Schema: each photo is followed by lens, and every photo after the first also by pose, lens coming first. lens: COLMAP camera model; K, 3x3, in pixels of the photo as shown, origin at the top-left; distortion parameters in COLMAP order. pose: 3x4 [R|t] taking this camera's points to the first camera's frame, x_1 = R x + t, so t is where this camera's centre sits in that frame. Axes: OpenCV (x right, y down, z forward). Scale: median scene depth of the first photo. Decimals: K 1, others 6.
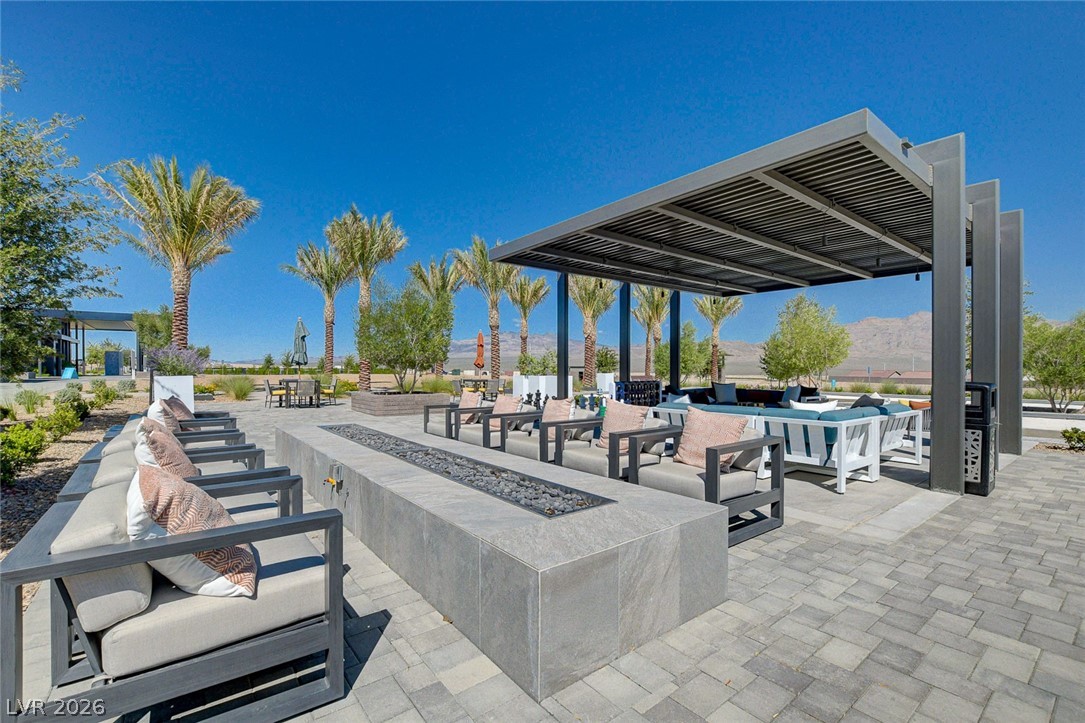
lens RADIAL K [[475.0, 0, 534.5], [0, 475.0, 367.9], [0, 0, 1]] dist [-0.022269, -0.000526]
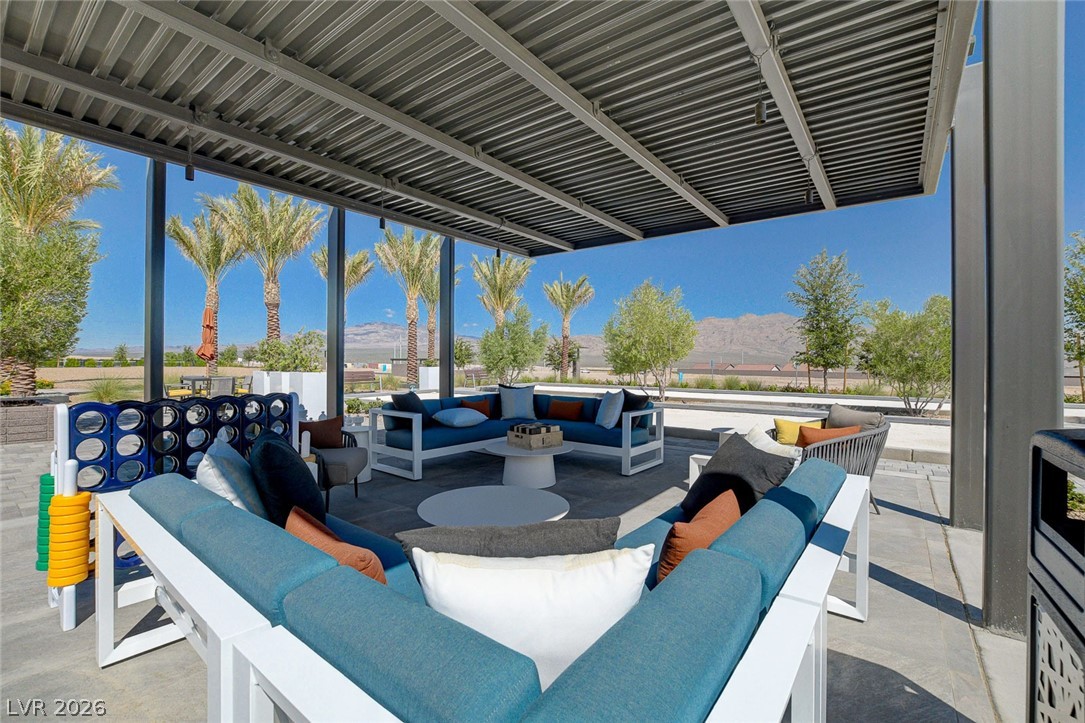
lens RADIAL K [[475.0, 0, 541.2], [0, 475.0, 357.1], [0, 0, 1]] dist [-0.022269, -0.000526]
pose [[0.961485, 0.003778, 0.274831, 0.089496], [-0.001674, 0.999967, -0.007889, -0.000413], [-0.274852, 0.007125, 0.961460, 0.135127]]
